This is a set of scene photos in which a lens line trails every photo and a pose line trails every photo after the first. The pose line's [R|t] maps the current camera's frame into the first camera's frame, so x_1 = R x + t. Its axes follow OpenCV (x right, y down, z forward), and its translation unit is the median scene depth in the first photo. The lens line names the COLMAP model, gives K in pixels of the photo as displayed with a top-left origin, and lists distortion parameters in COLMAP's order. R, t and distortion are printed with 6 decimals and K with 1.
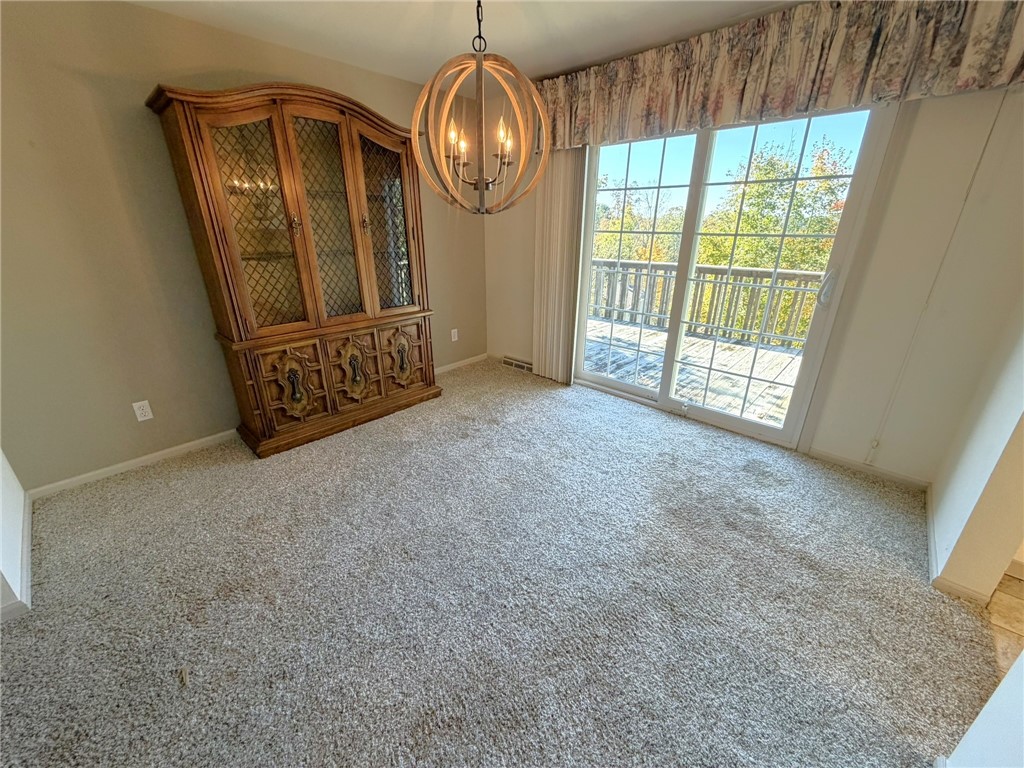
lens RADIAL K [[411.1, 0, 509.7], [0, 411.1, 386.4], [0, 0, 1]] dist [-0.002714, 0.000794]
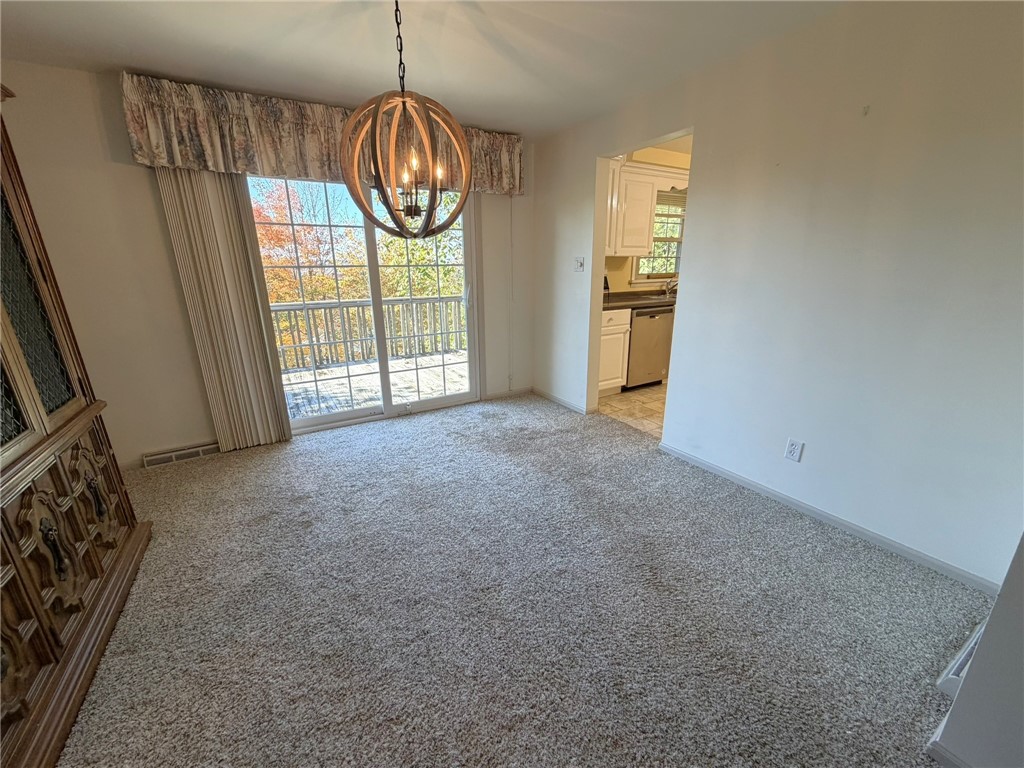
lens RADIAL K [[411.1, 0, 508.0], [0, 411.1, 387.2], [0, 0, 1]] dist [-0.002714, 0.000794]
pose [[0.277804, -0.278267, 0.919452, -0.668608], [0.371646, 0.913730, 0.164246, -0.102593], [-0.885835, 0.296082, 0.357255, 0.339287]]
